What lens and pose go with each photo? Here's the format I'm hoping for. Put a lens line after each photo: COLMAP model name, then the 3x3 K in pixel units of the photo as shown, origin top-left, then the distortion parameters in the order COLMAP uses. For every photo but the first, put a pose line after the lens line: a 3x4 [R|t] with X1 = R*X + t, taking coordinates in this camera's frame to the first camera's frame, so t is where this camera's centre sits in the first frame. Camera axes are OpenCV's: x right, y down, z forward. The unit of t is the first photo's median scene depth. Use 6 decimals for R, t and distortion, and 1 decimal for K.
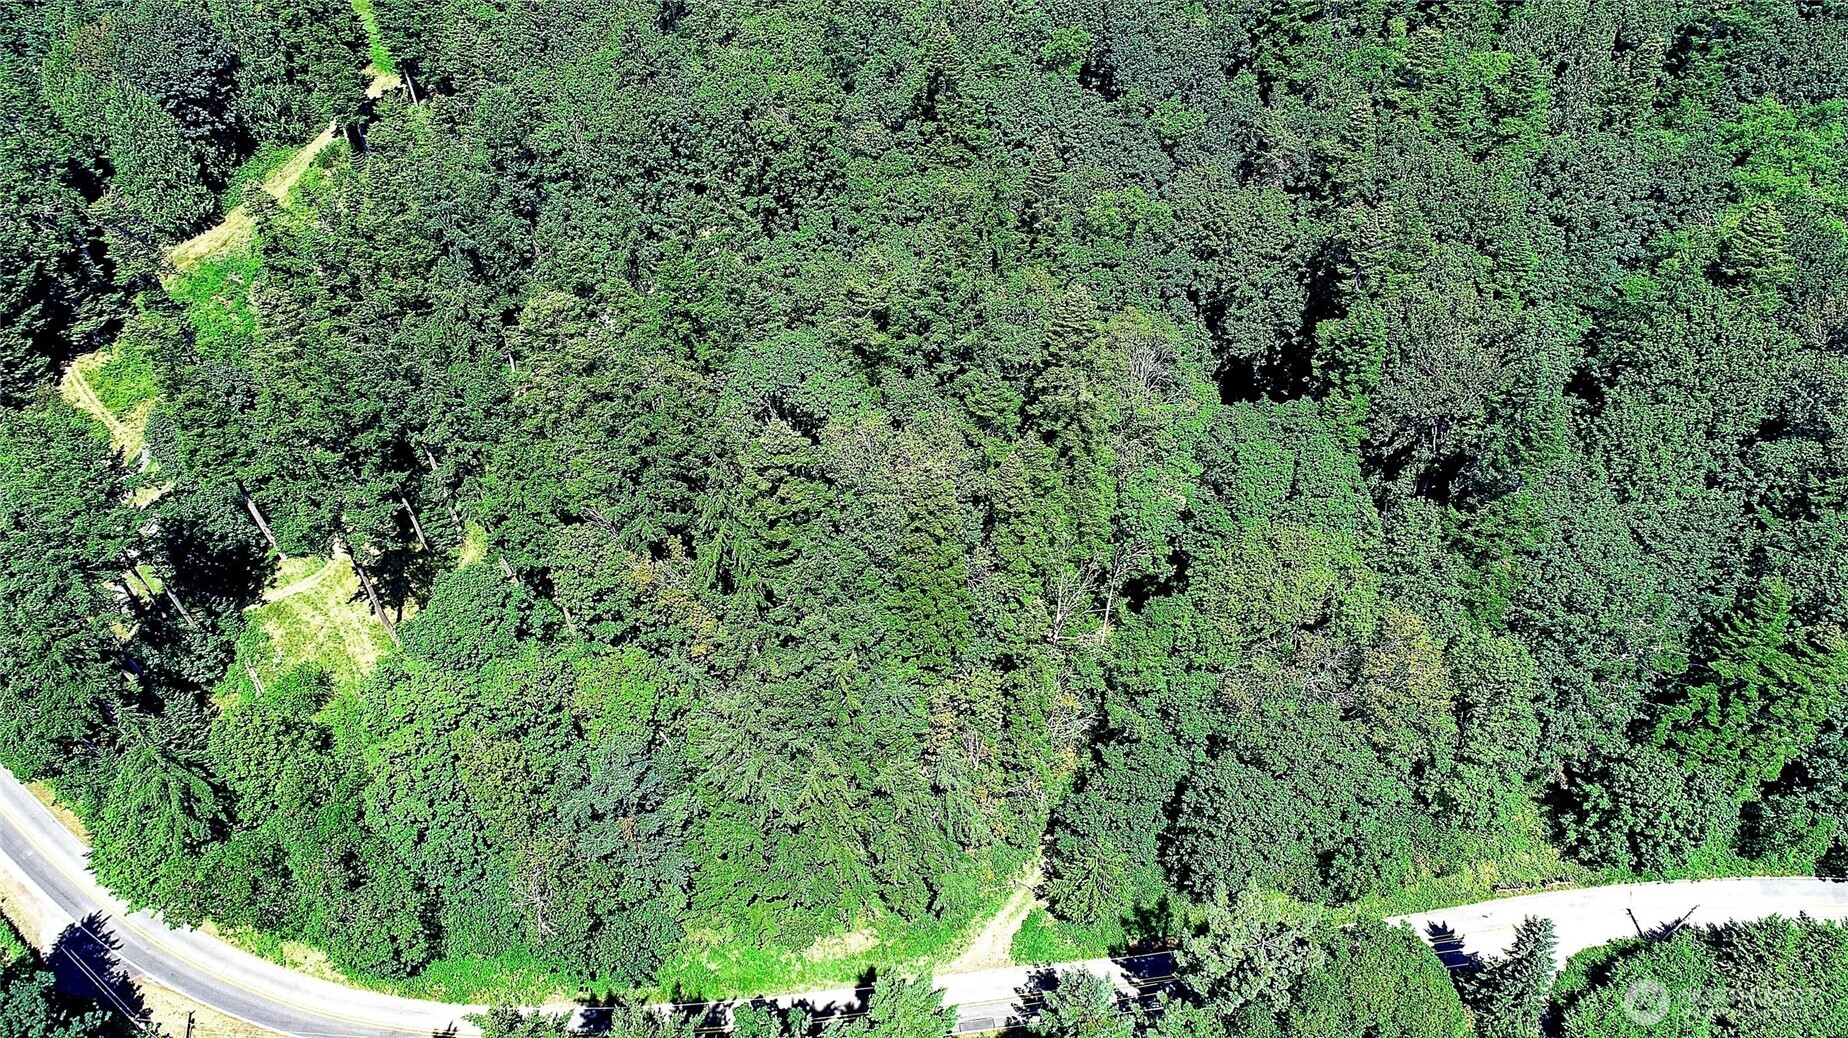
lens RADIAL K [[1327.2, 0, 921.2], [0, 1327.2, 510.7], [0, 0, 1]] dist [0.057952, -0.001262]
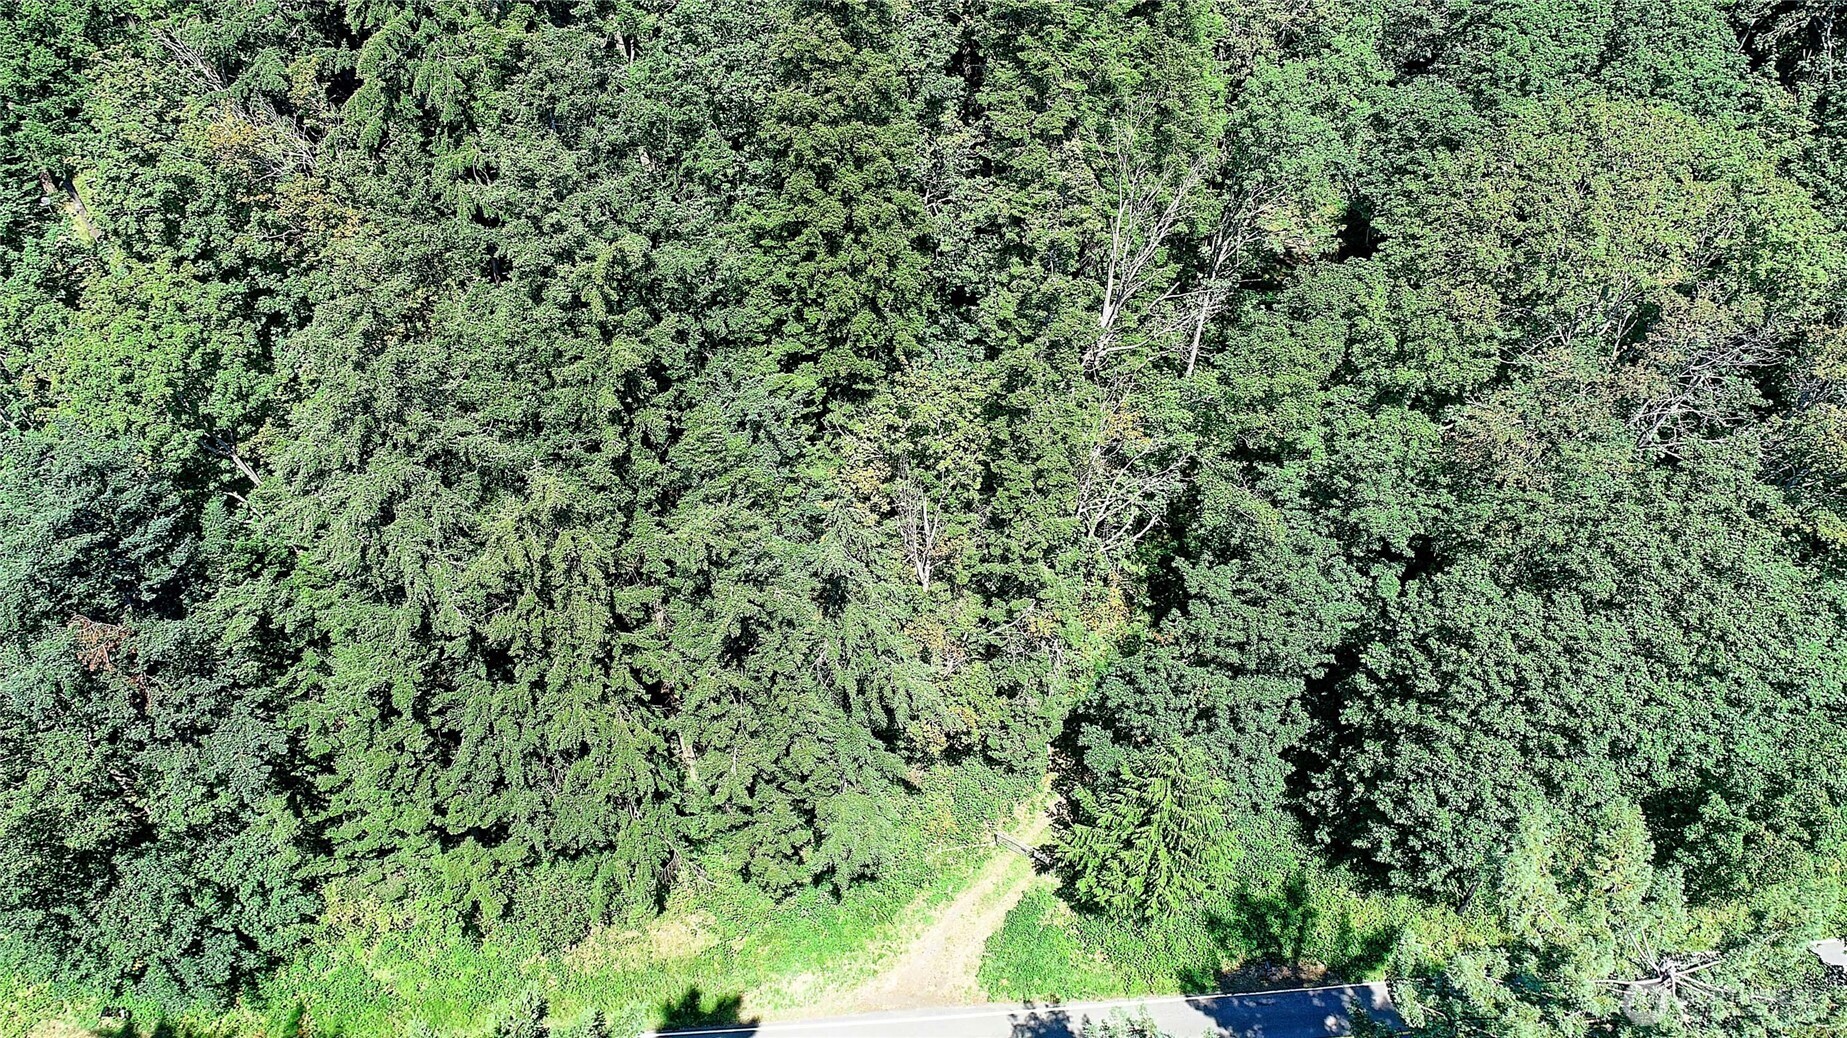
lens RADIAL K [[1326.5, 0, 924.9], [0, 1326.5, 527.3], [0, 0, 1]] dist [0.057952, -0.001262]
pose [[0.998859, 0.046930, -0.008824, 0.043819], [-0.047039, 0.998813, -0.012638, 0.175202], [0.008220, 0.013038, 0.999881, 0.510523]]
